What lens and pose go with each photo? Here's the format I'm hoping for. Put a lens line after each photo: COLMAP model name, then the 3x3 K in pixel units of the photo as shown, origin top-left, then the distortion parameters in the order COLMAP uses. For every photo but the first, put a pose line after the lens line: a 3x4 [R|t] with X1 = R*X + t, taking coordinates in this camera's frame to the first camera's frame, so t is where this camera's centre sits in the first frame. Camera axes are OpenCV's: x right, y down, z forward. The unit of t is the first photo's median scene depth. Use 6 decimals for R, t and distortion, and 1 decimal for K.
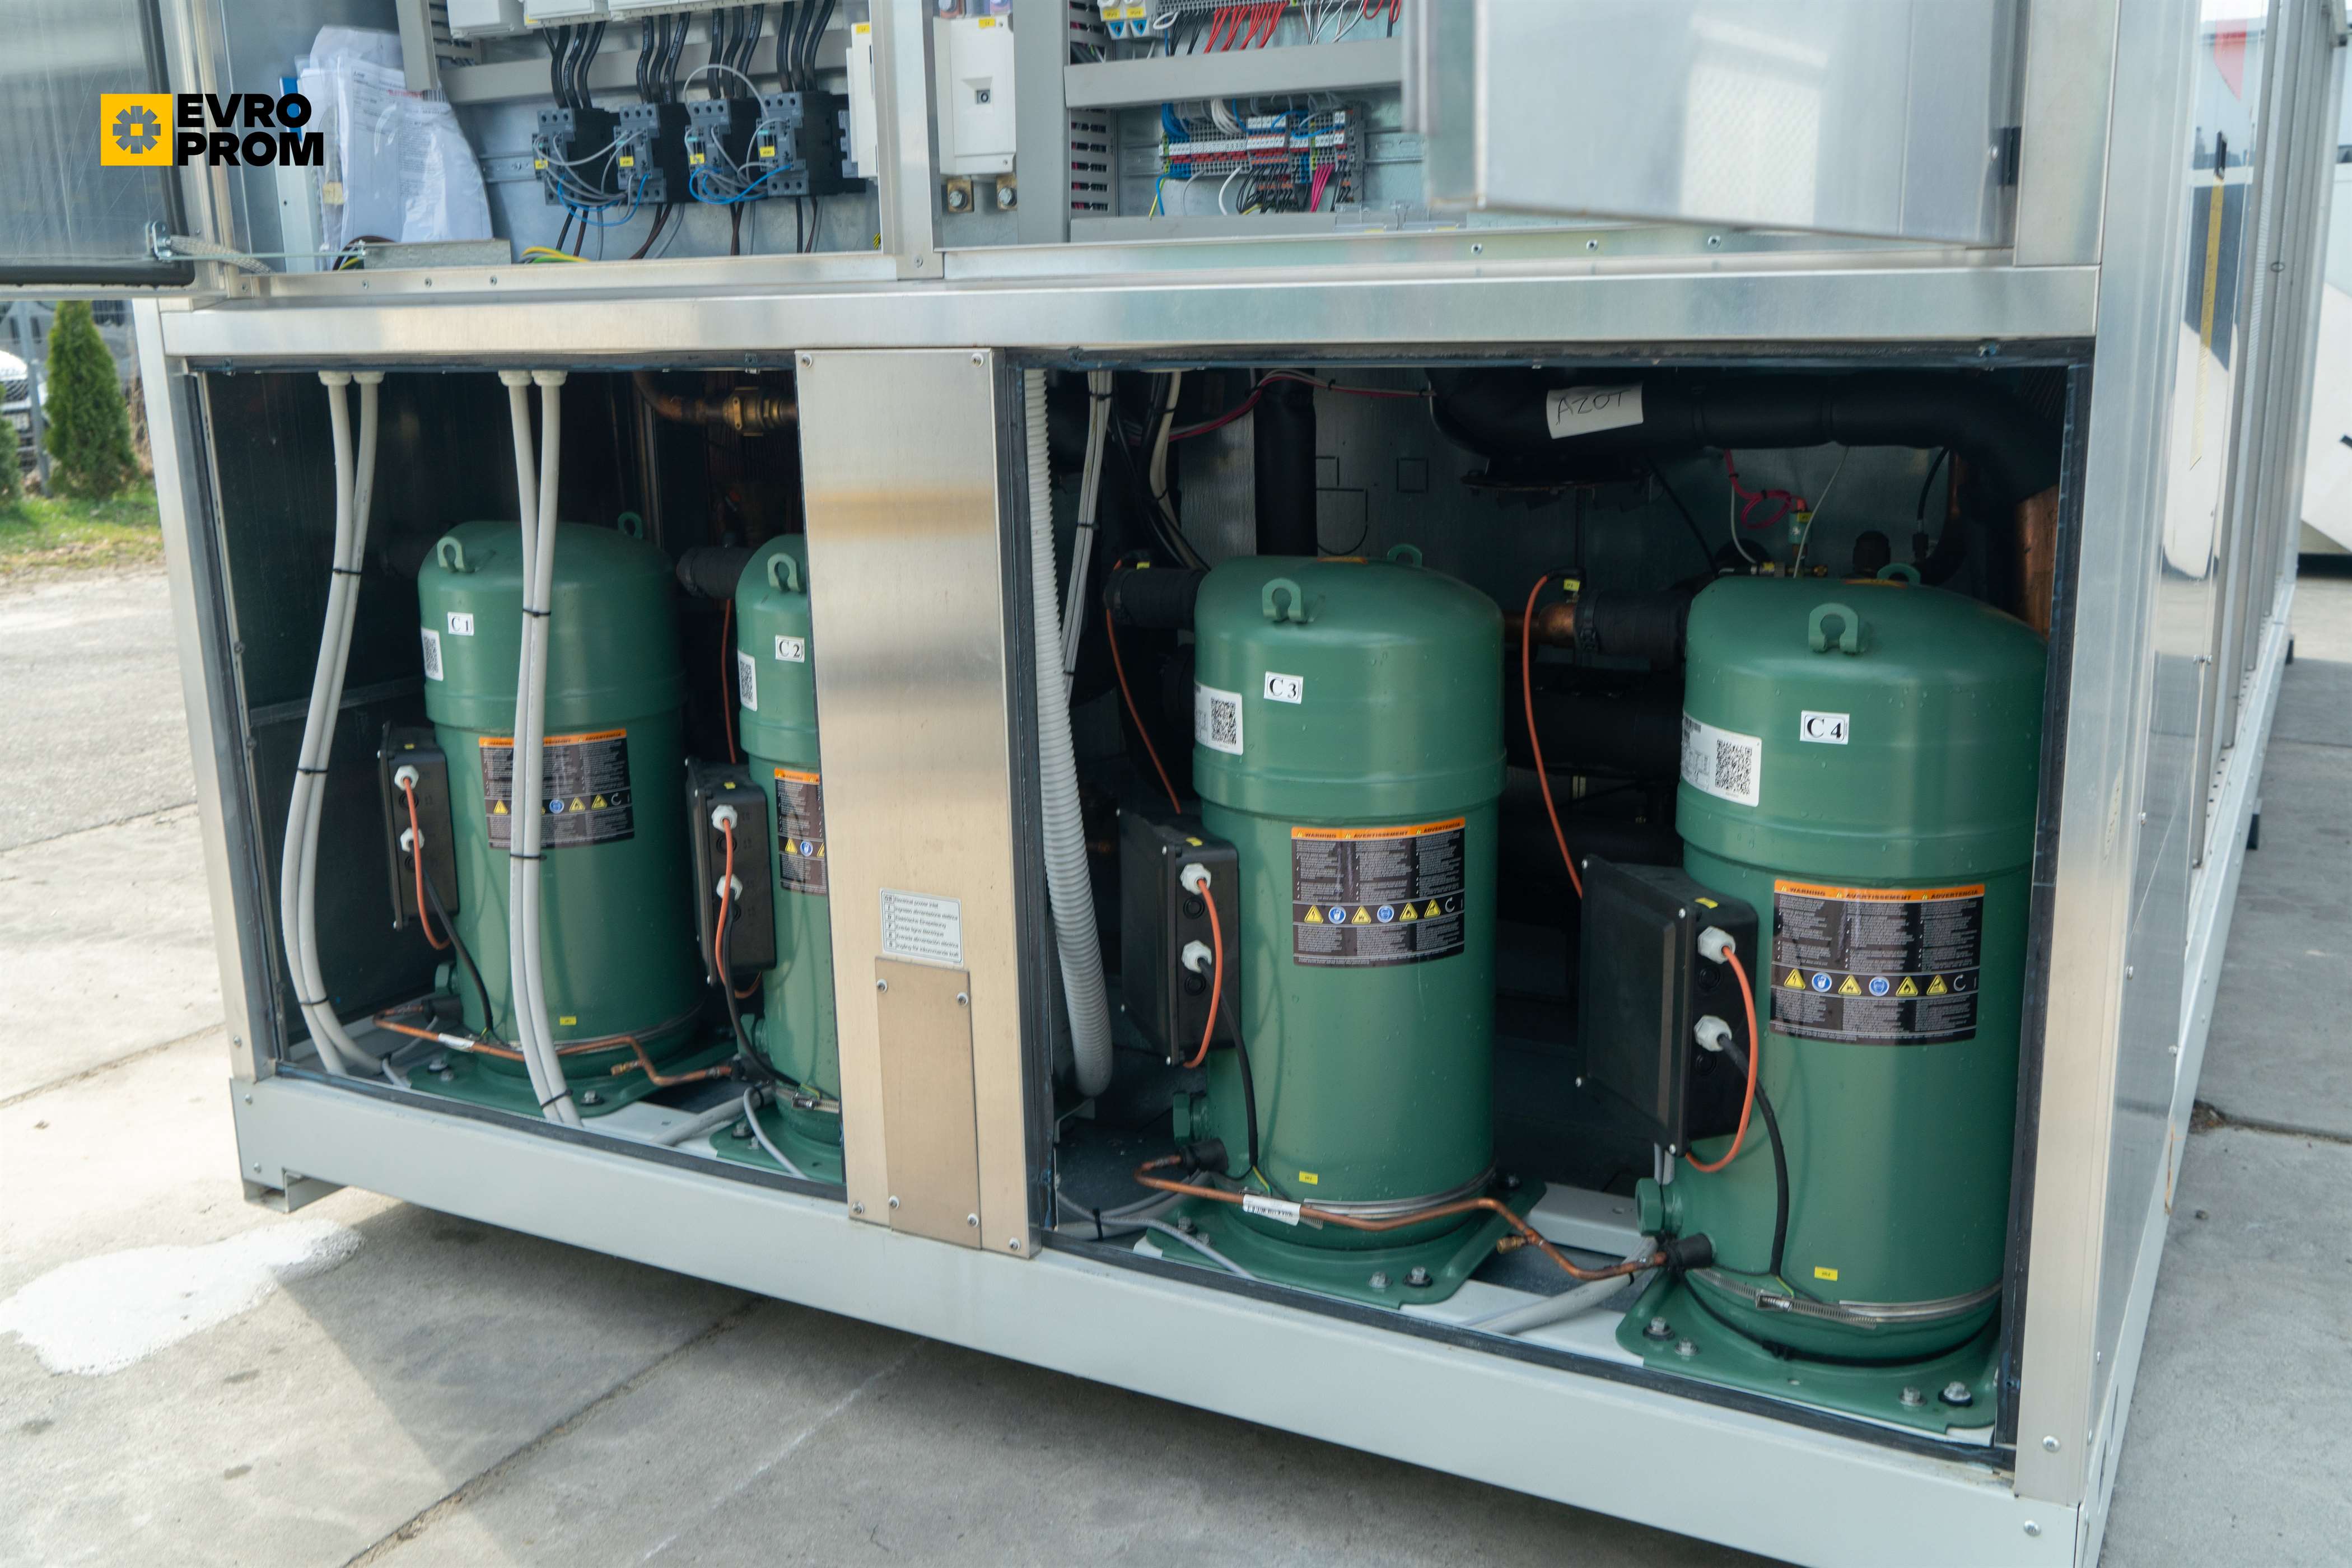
lens RADIAL K [[2110.3, 0, 1177.8], [0, 2110.3, 776.8], [0, 0, 1]] dist [-0.012908, 0.009191]
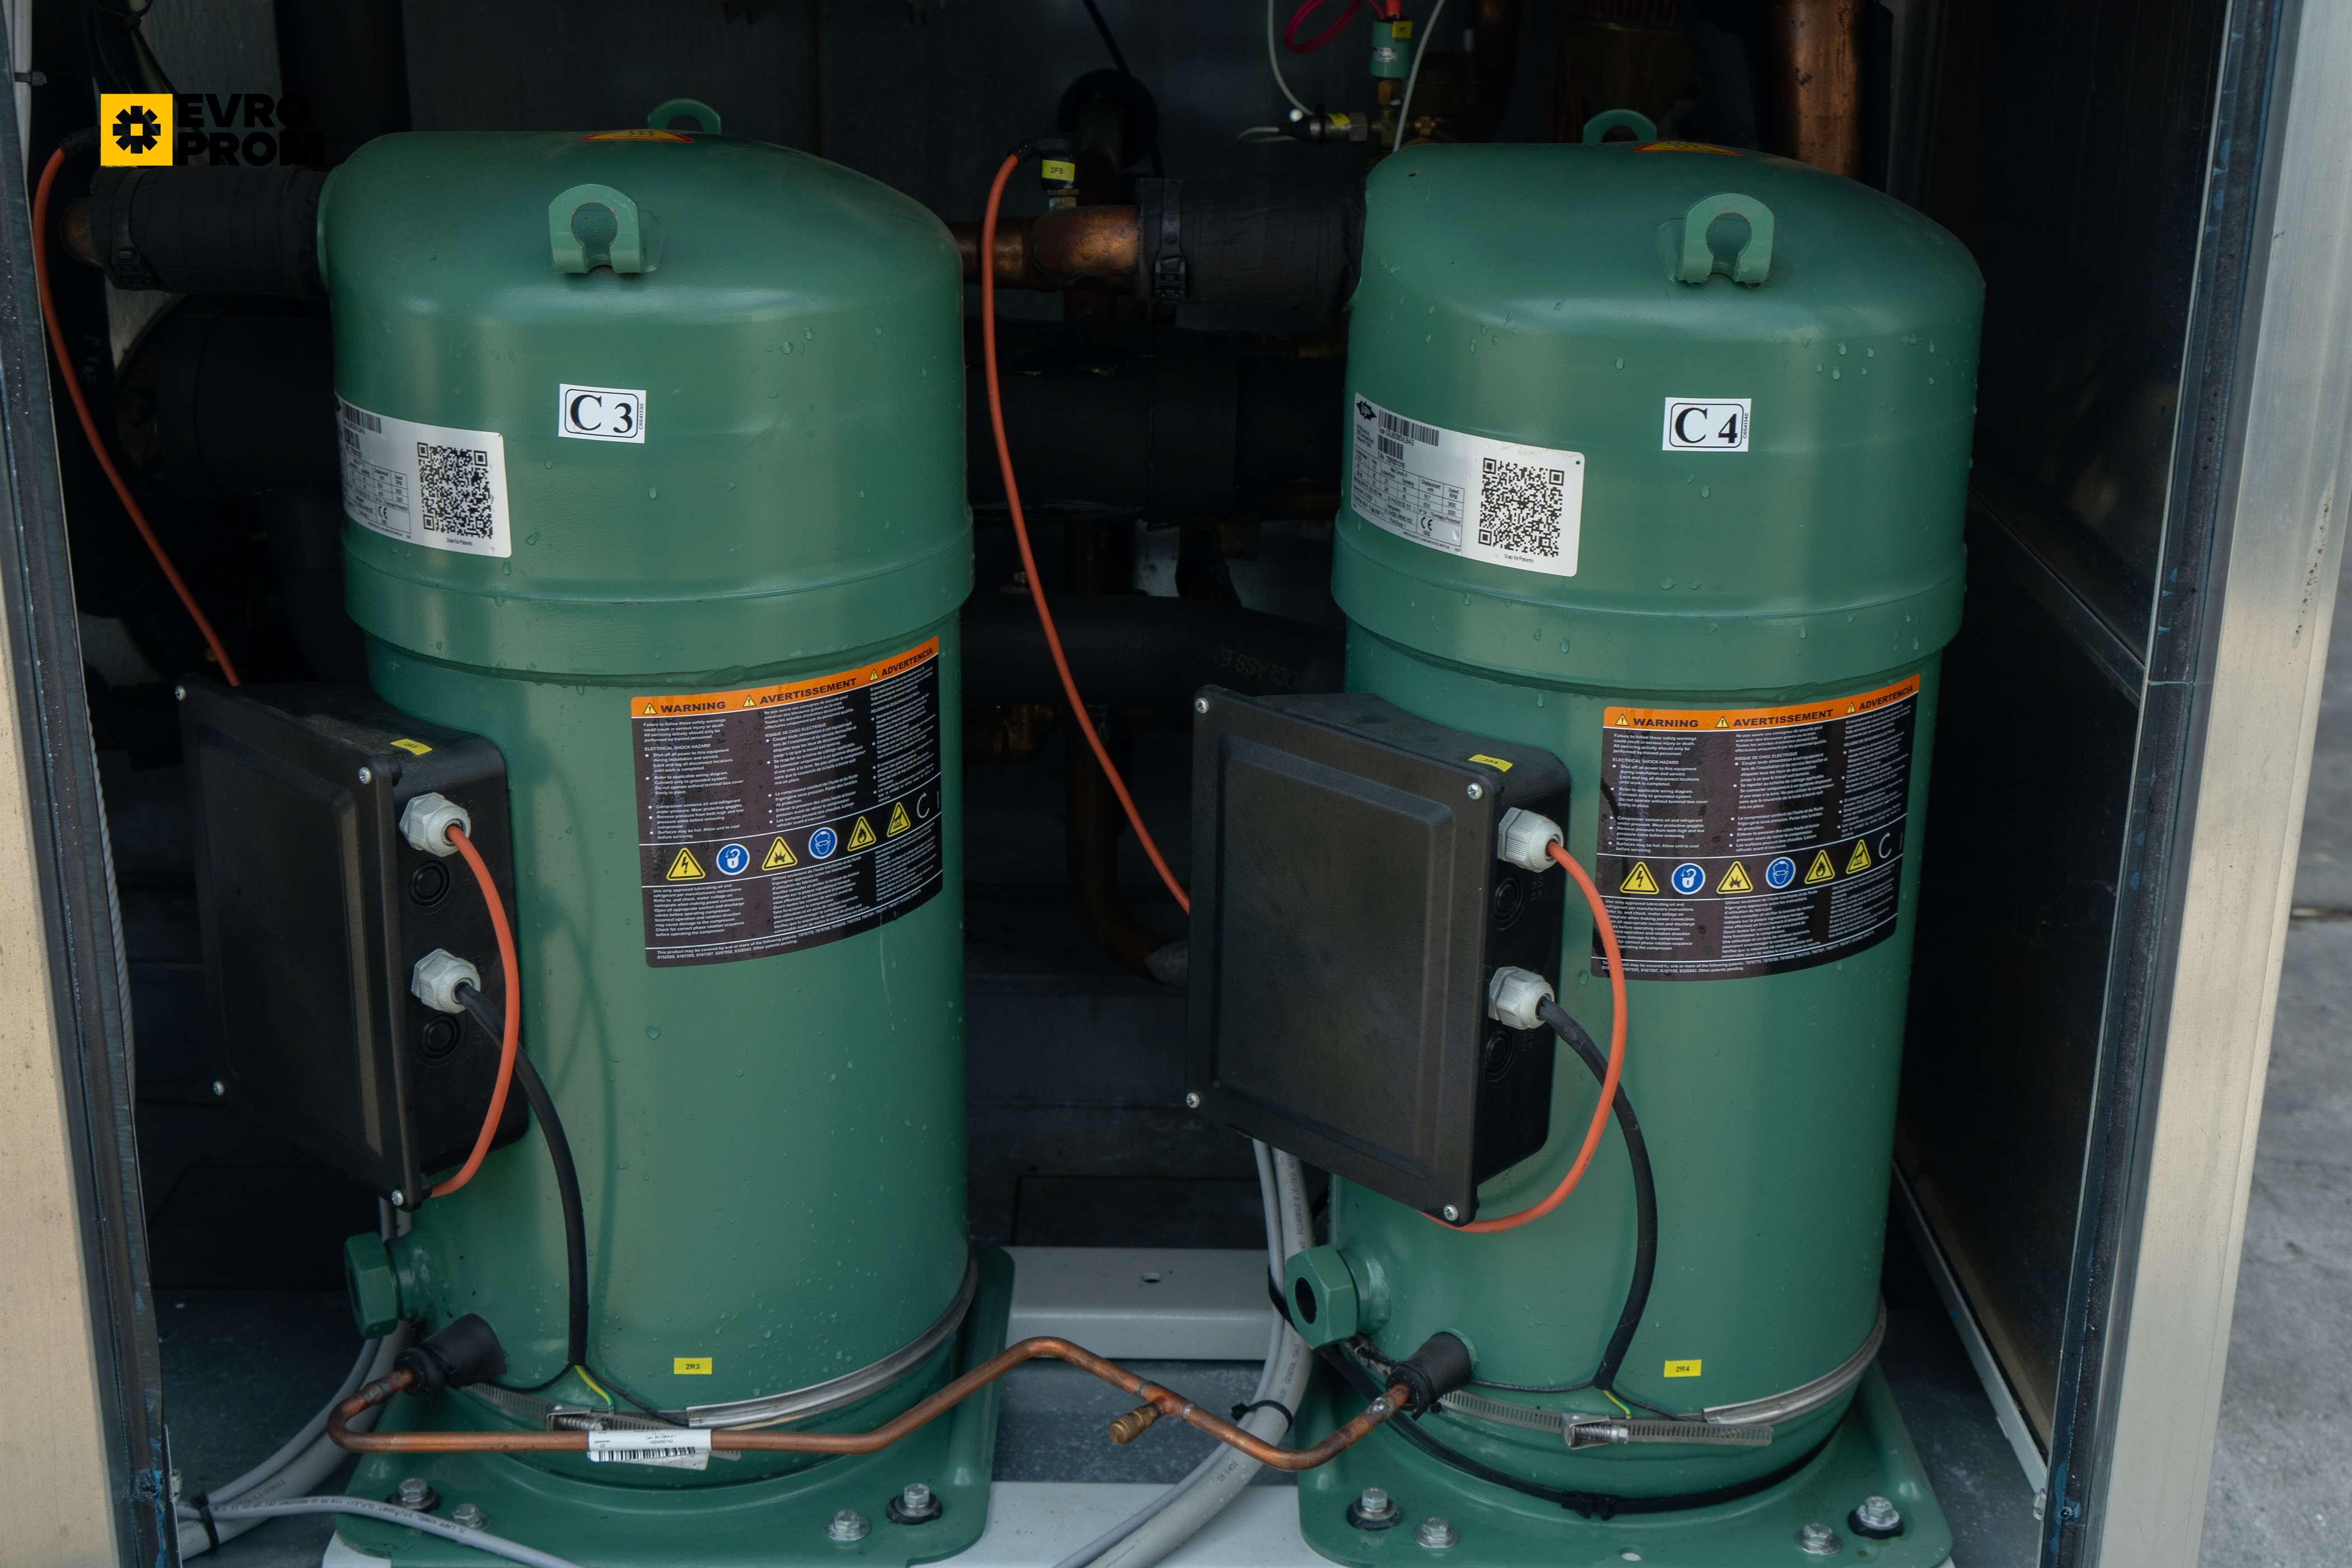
lens RADIAL K [[3053.0, 0, 1172.2], [0, 3053.0, 772.4], [0, 0, 1]] dist [0.012588, 0.000000]
pose [[0.876436, -0.130385, 0.463529, -0.166415], [0.075477, 0.987942, 0.135183, -0.044939], [-0.475566, -0.083494, 0.875709, 0.318125]]
